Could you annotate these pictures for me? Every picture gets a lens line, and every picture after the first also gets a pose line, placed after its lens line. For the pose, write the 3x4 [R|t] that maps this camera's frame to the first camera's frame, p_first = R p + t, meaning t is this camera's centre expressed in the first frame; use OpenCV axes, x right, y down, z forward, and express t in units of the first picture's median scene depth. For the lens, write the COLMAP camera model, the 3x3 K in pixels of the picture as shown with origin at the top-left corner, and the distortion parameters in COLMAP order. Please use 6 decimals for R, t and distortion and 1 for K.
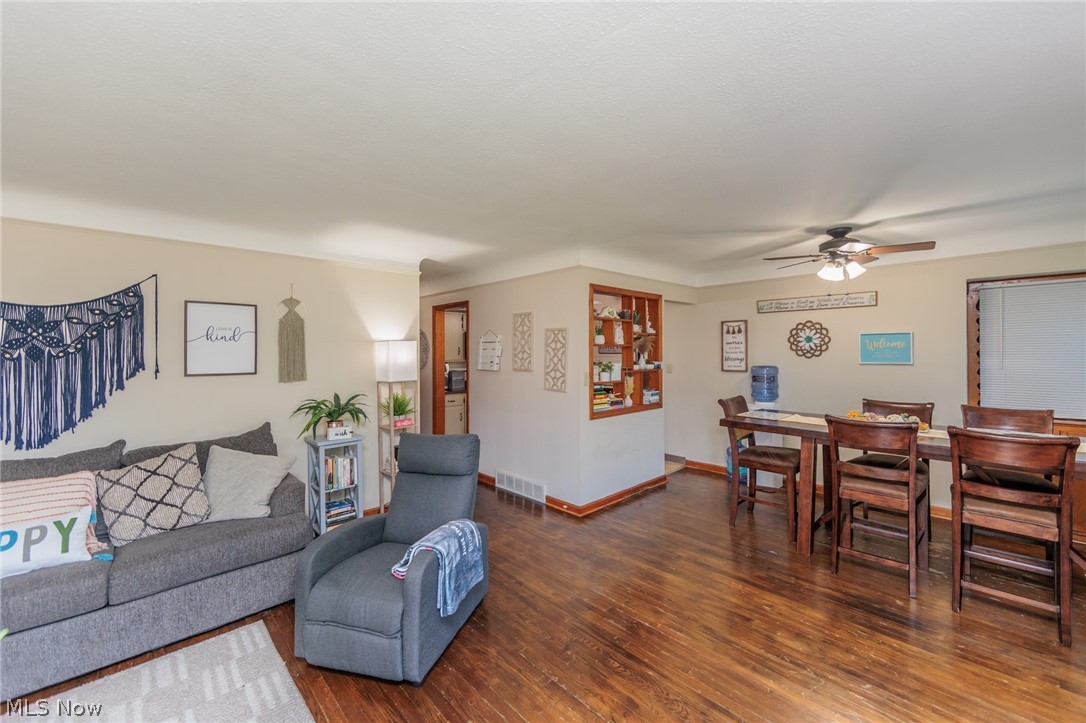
lens RADIAL K [[420.6, 0, 547.9], [0, 420.6, 351.2], [0, 0, 1]] dist [-0.005929, -0.000603]
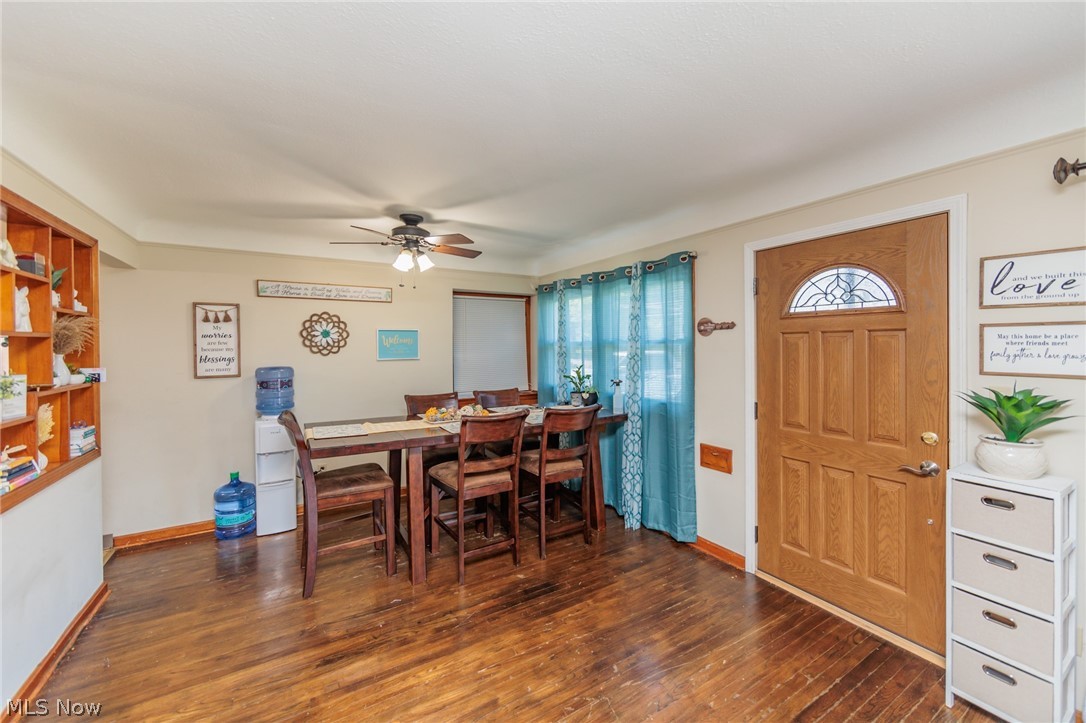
lens RADIAL K [[420.6, 0, 547.9], [0, 420.6, 351.2], [0, 0, 1]] dist [-0.005929, -0.000603]
pose [[0.232647, -0.010760, 0.972502, -0.117517], [0.003746, 0.999941, 0.010168, 0.000571], [-0.972554, 0.001277, 0.232674, 0.384992]]
